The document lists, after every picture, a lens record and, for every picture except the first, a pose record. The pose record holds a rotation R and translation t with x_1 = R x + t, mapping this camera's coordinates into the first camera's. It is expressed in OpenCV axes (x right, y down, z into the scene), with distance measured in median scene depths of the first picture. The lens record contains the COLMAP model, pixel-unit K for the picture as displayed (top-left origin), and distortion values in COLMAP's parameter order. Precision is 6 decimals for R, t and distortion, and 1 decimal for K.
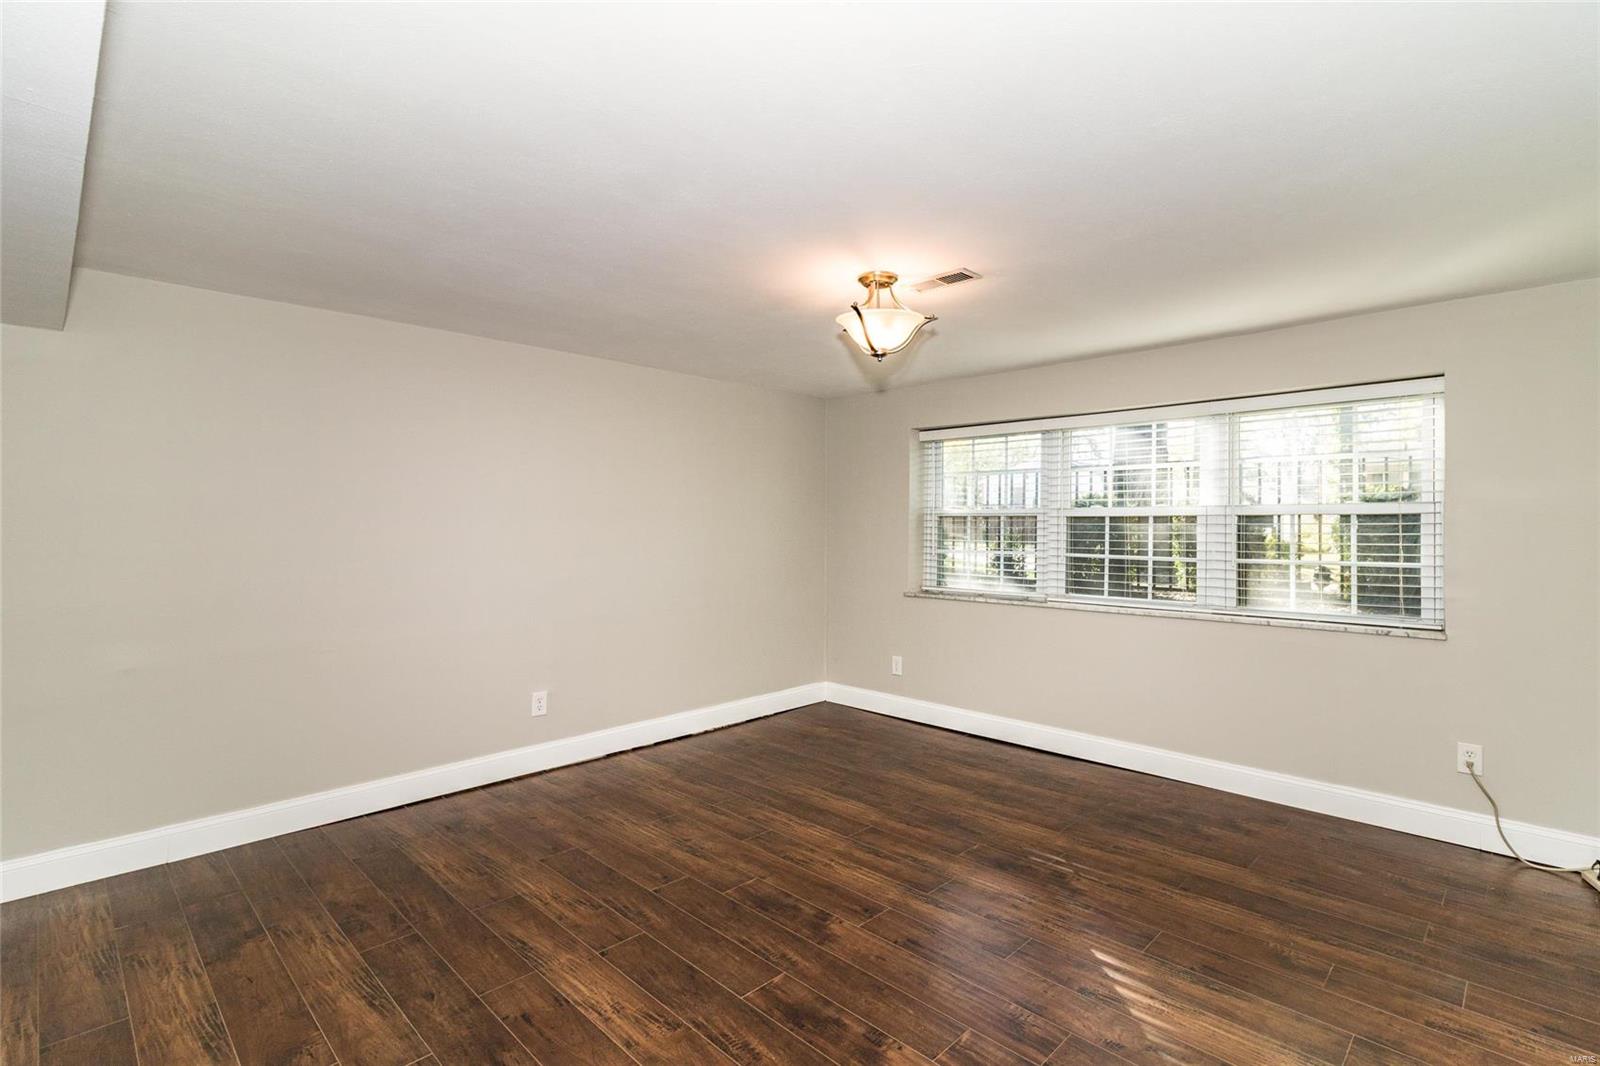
lens RADIAL K [[751.3, 0, 800.0], [0, 751.3, 527.3], [0, 0, 1]] dist [-0.003027, -0.001206]
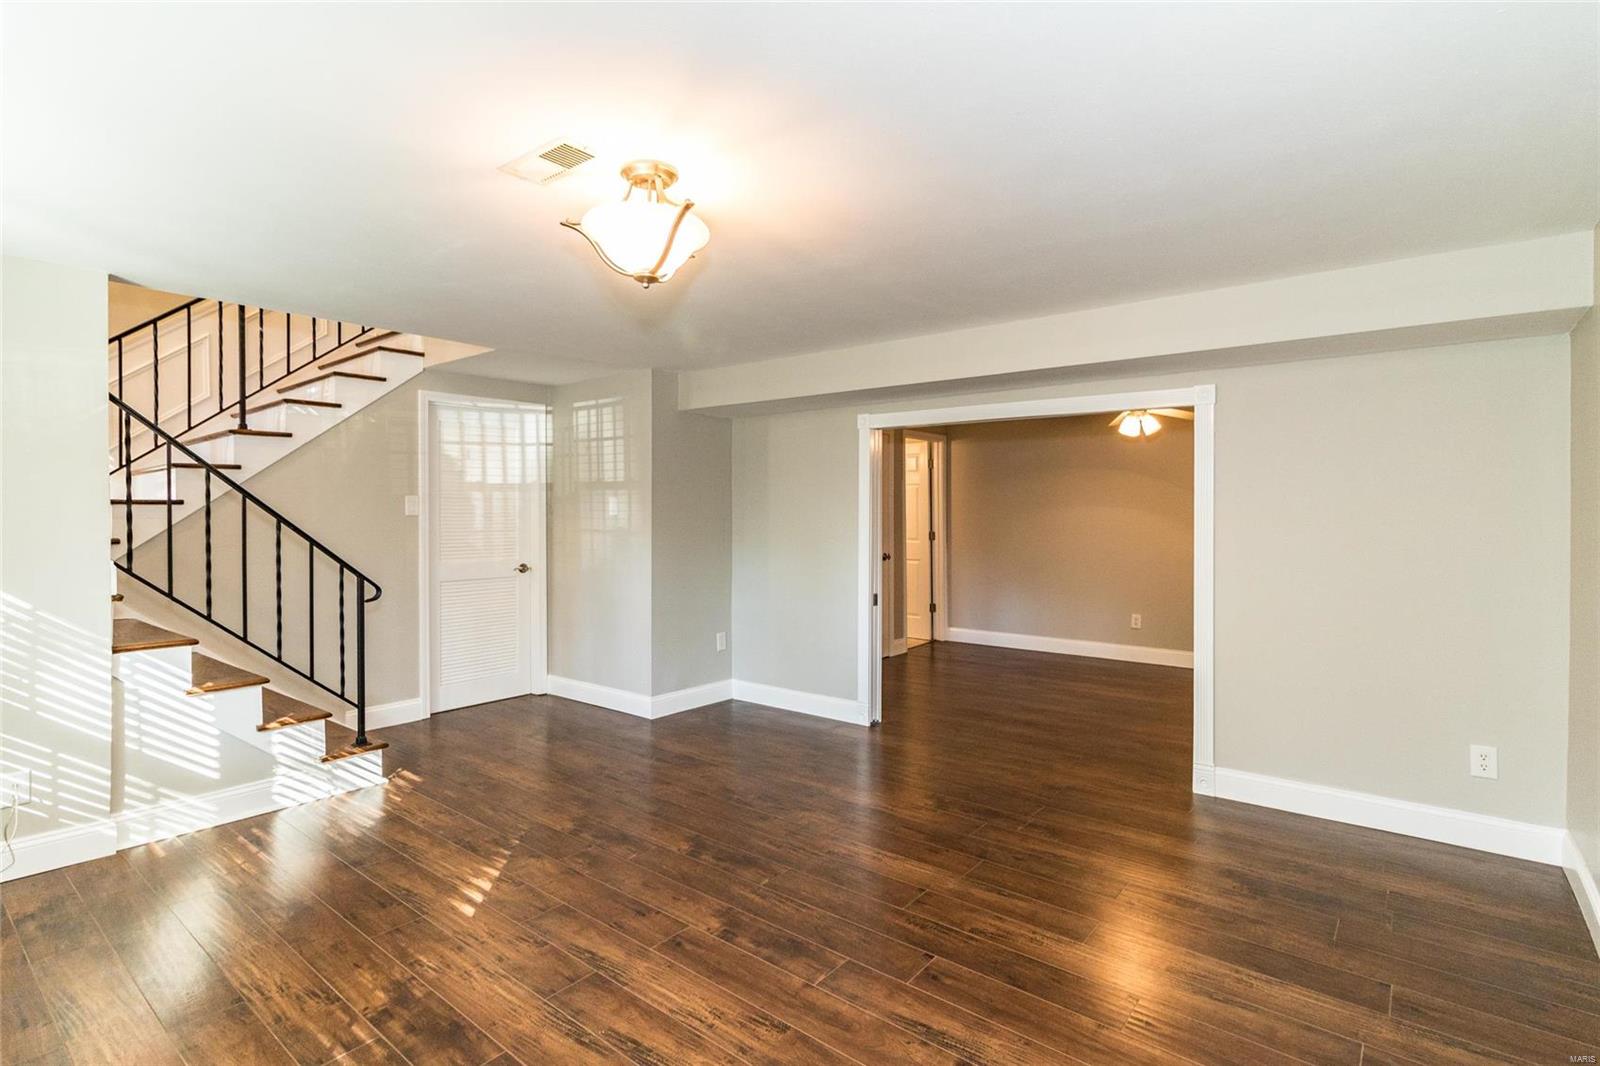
lens RADIAL K [[751.3, 0, 800.5], [0, 751.3, 527.1], [0, 0, 1]] dist [-0.003027, -0.001206]
pose [[-0.993423, -0.000269, -0.114505, 0.046255], [-0.002822, 0.999751, 0.022135, -0.005505], [0.114470, 0.022313, -0.993176, 1.894361]]
